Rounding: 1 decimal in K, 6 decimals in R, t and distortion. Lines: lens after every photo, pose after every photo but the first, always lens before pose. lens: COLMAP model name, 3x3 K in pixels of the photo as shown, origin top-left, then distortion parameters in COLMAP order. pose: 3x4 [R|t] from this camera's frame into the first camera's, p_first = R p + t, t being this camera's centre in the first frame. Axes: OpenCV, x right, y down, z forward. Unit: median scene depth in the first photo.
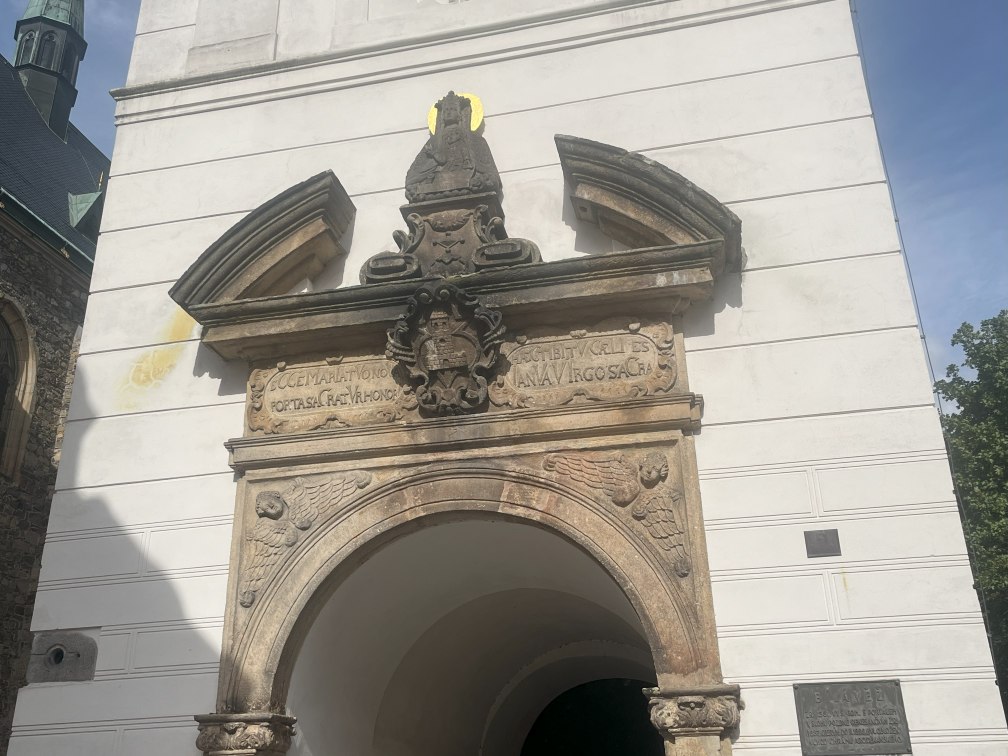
lens RADIAL K [[995.8, 0, 512.2], [0, 995.8, 381.8], [0, 0, 1]] dist [0.058093, 0.000000]
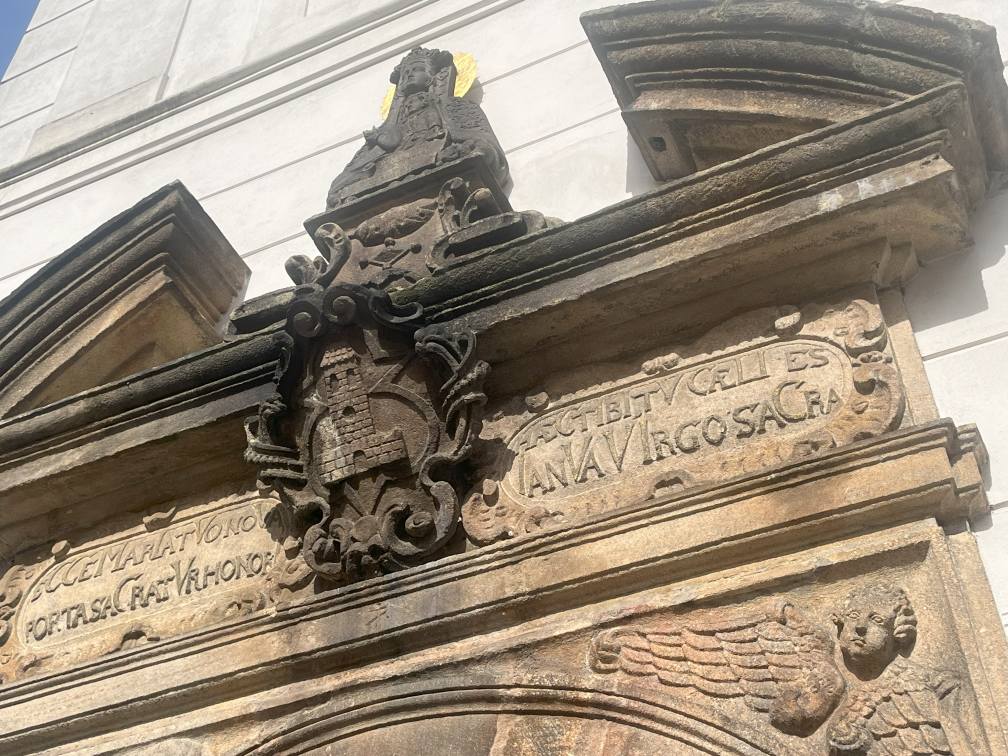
lens RADIAL K [[1386.7, 0, 500.3], [0, 1386.7, 369.4], [0, 0, 1]] dist [0.048540, 0.000000]
pose [[0.974171, -0.140186, -0.177028, 0.105546], [0.069725, 0.932393, -0.354657, 0.162392], [0.214778, 0.333153, 0.918085, 0.442934]]
